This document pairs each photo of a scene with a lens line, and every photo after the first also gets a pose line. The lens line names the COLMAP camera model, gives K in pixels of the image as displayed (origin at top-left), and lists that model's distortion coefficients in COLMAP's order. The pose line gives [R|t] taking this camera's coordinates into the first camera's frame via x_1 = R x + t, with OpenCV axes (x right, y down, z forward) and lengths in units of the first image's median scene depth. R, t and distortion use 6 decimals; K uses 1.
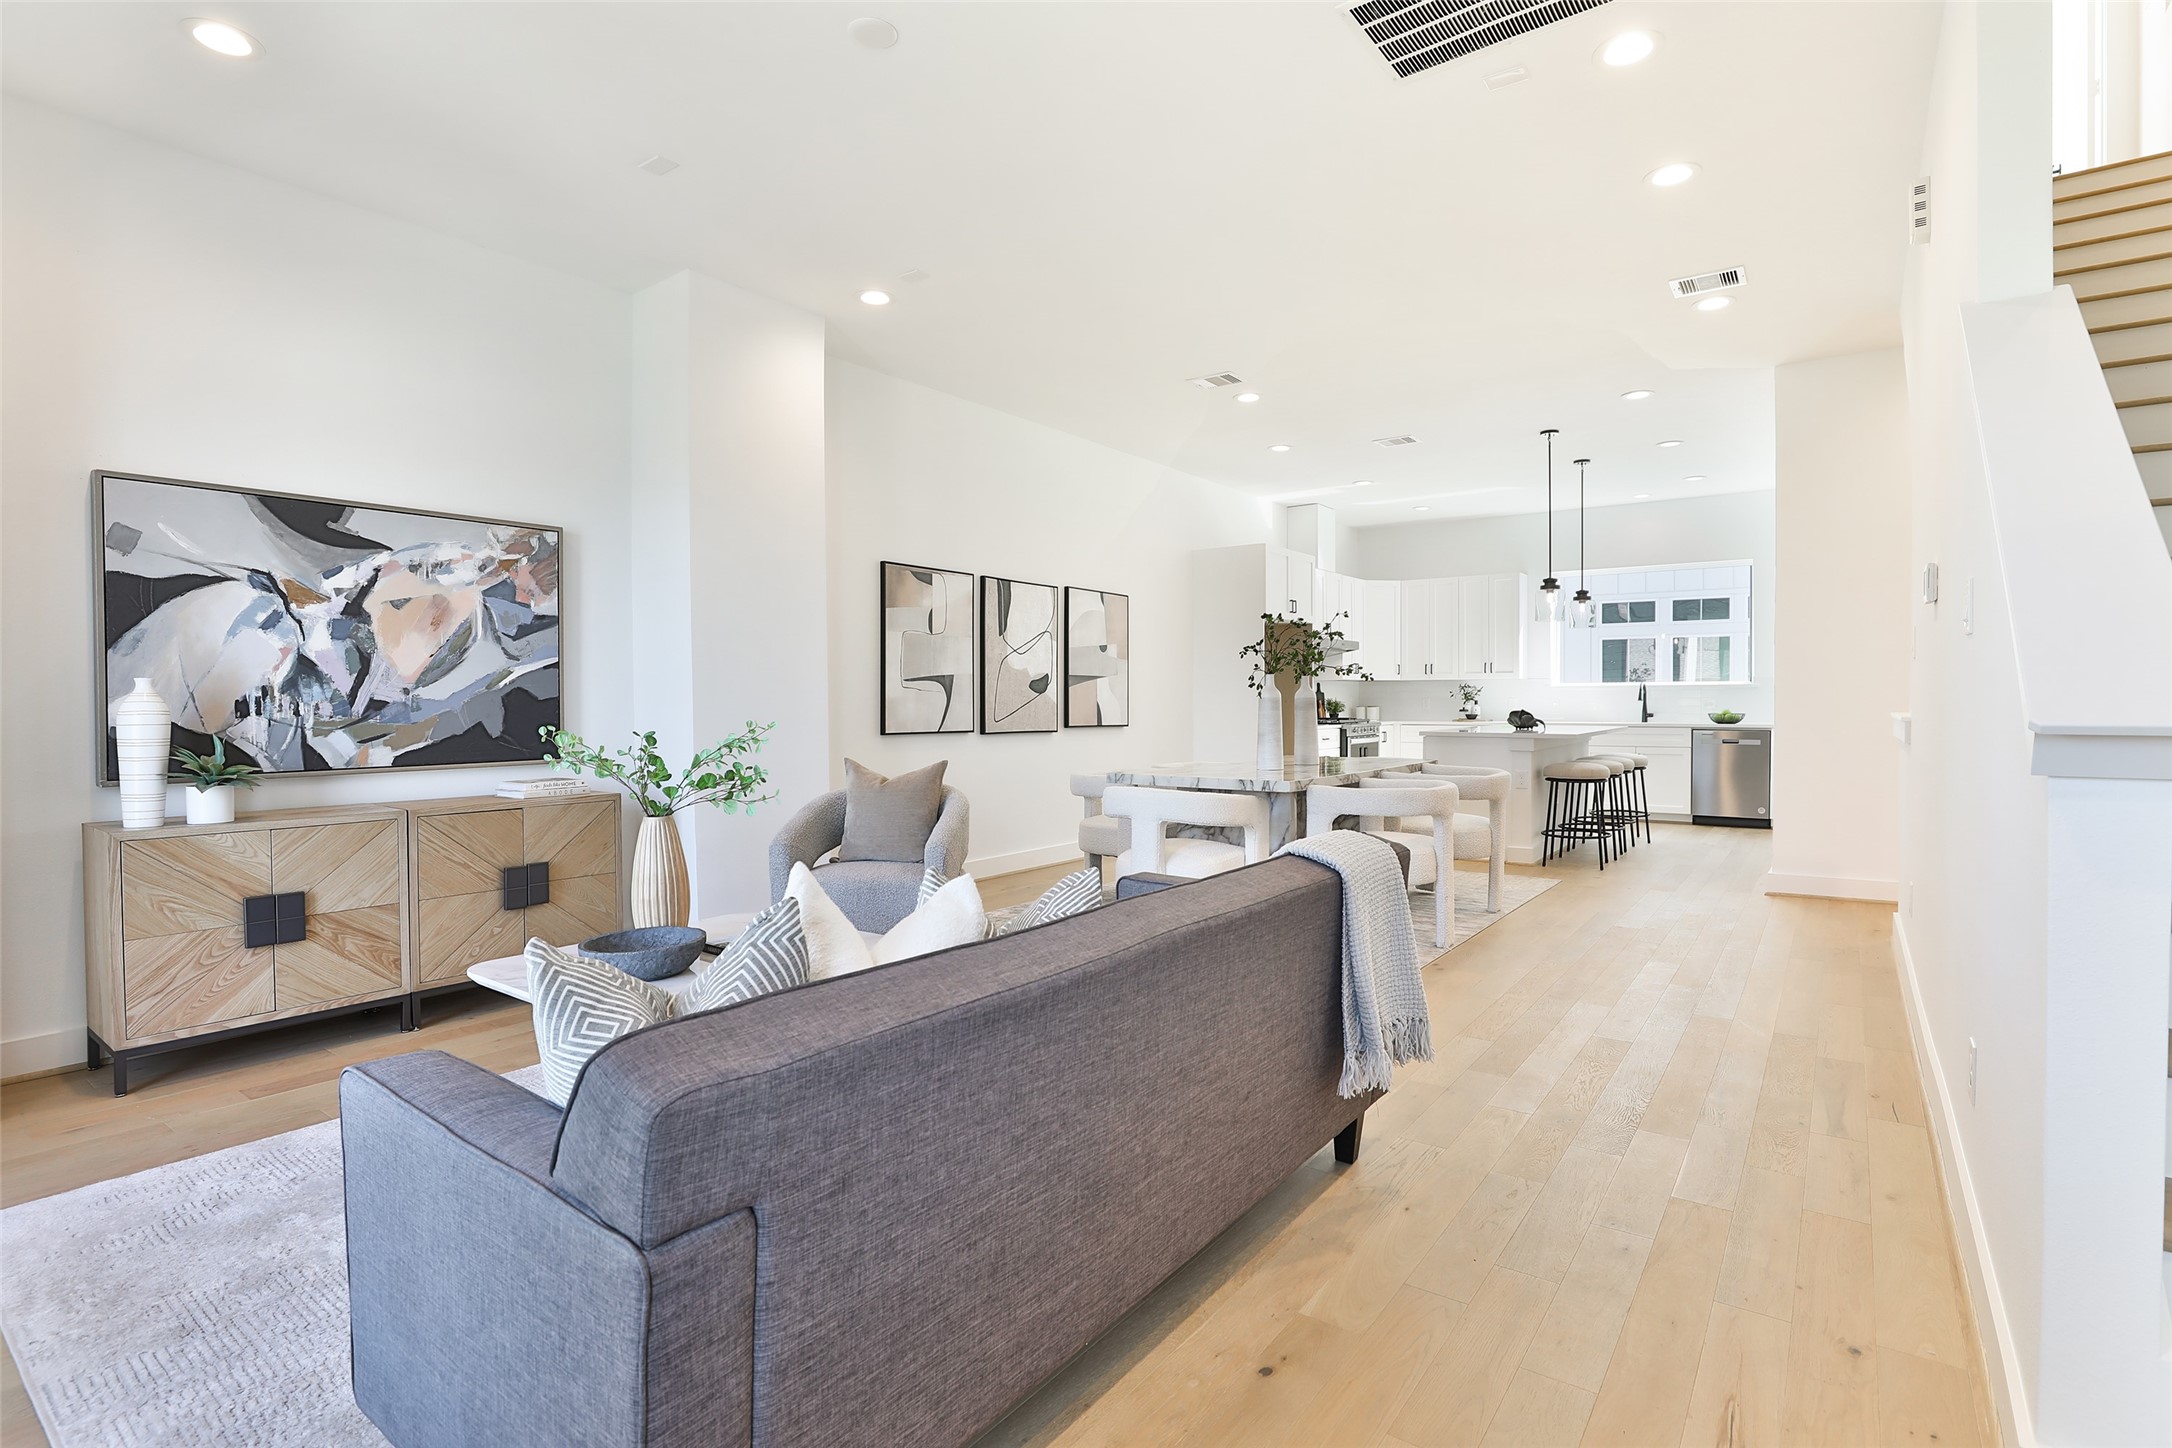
lens RADIAL K [[1040.8, 0, 1078.9], [0, 1040.8, 724.4], [0, 0, 1]] dist [-0.041178, 0.010817]
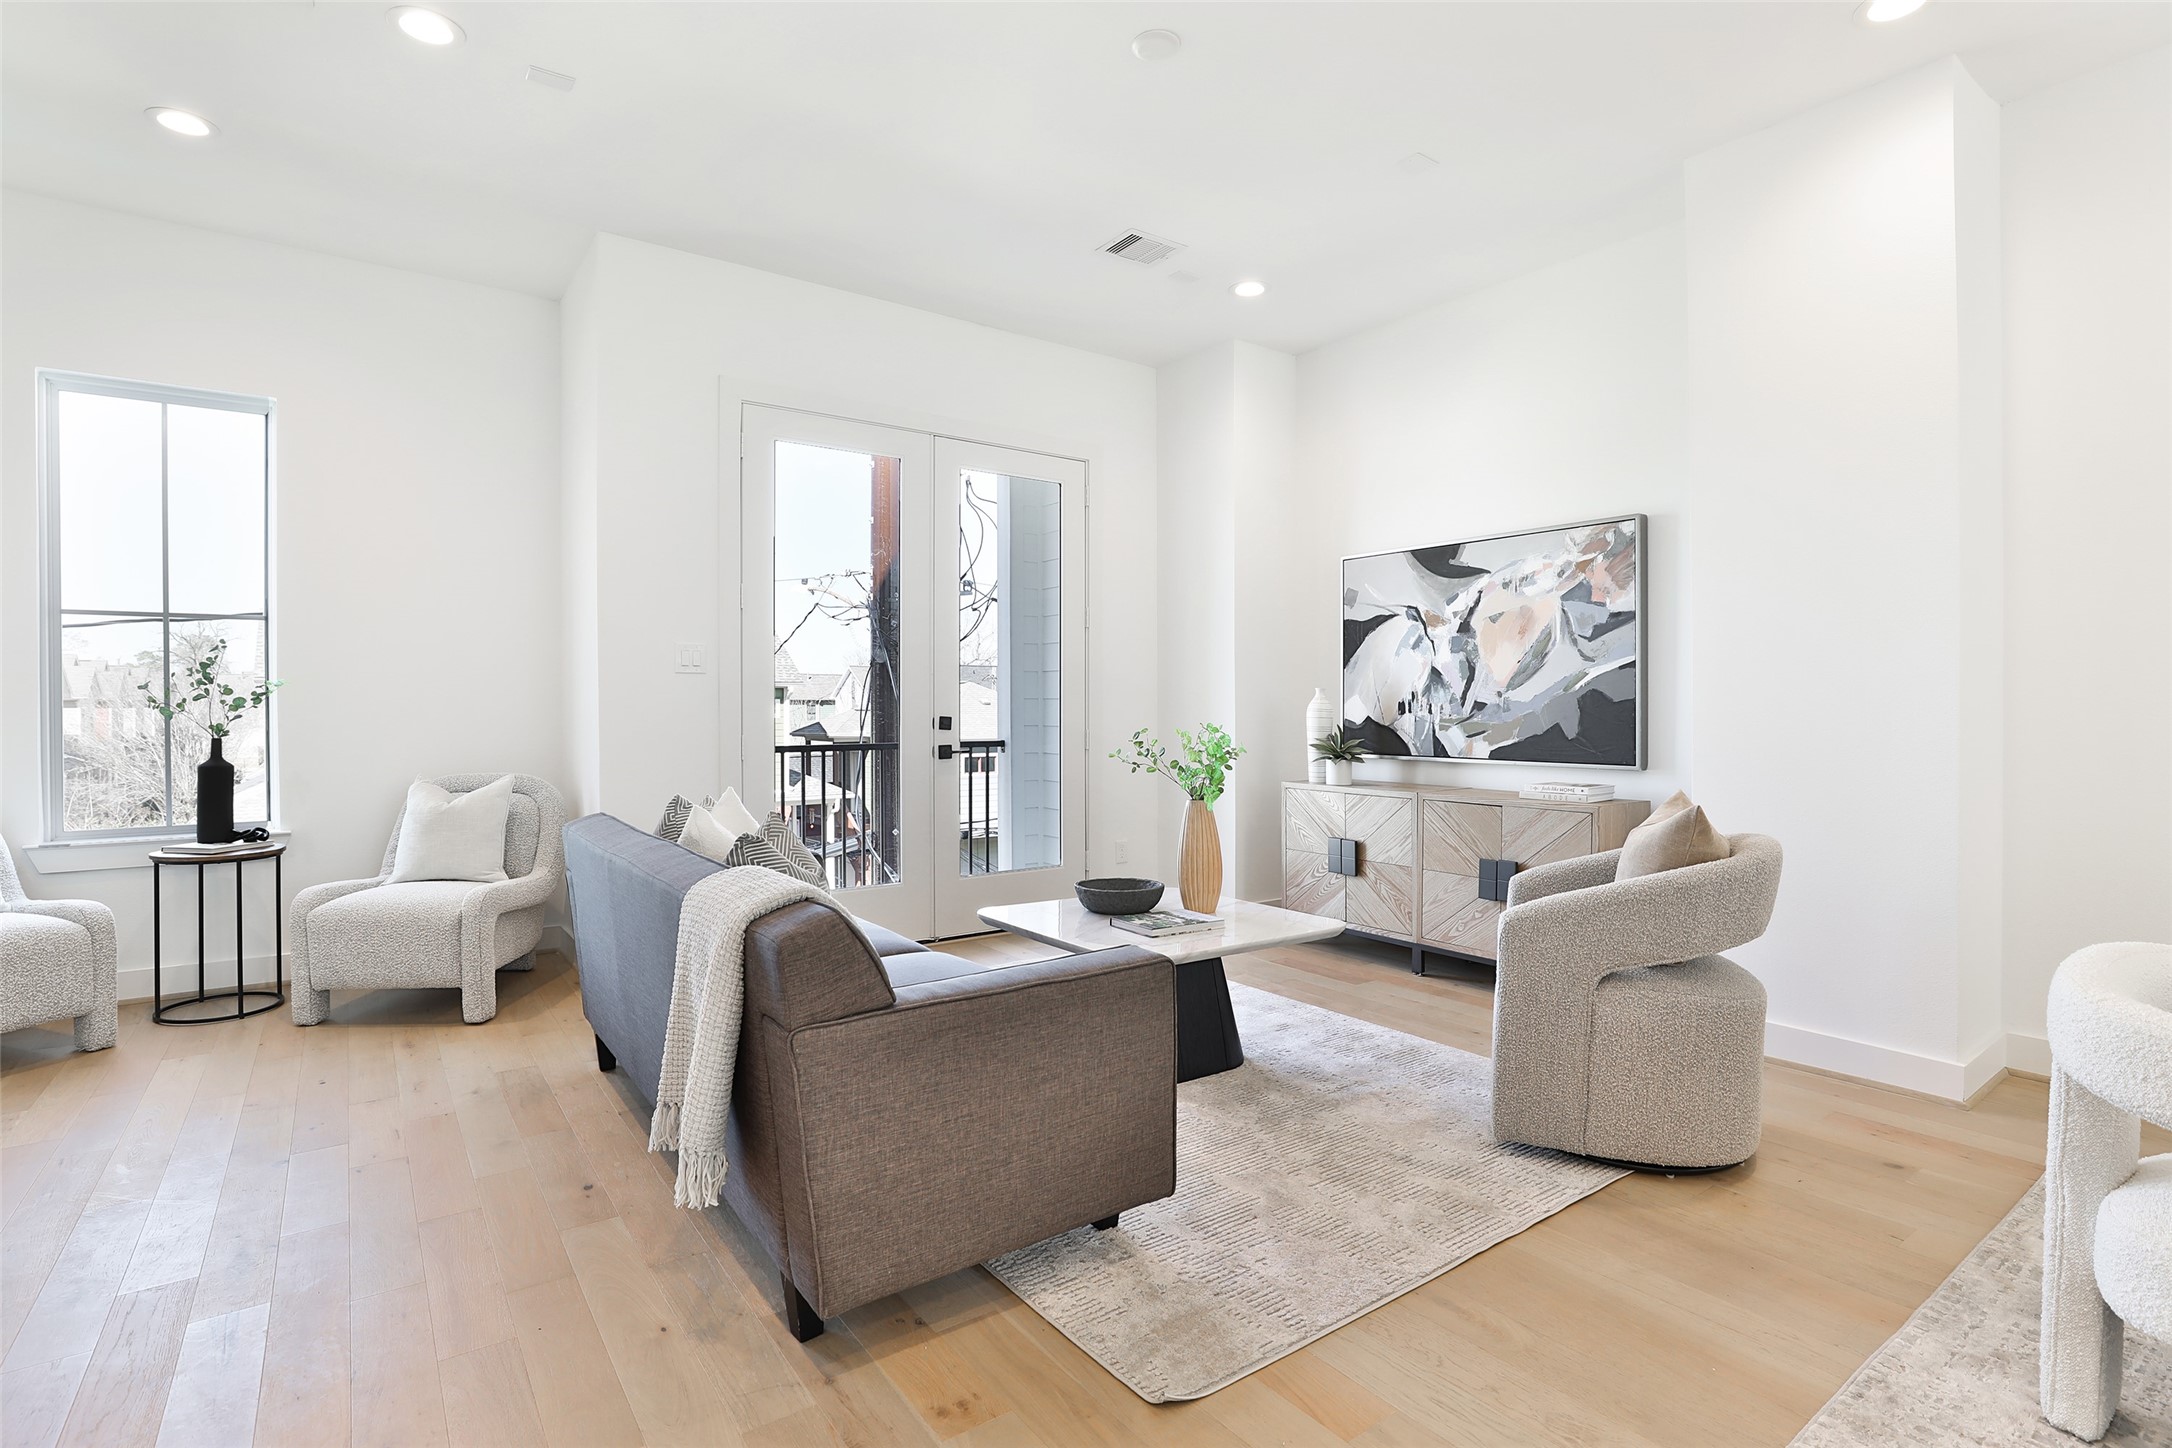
lens RADIAL K [[1040.8, 0, 1094.9], [0, 1040.8, 718.5], [0, 0, 1]] dist [-0.041178, 0.010817]
pose [[-0.292718, 0.015924, -0.956066, 0.570951], [-0.022232, 0.999478, 0.023454, -0.022040], [0.955940, 0.028120, -0.292211, 0.896968]]
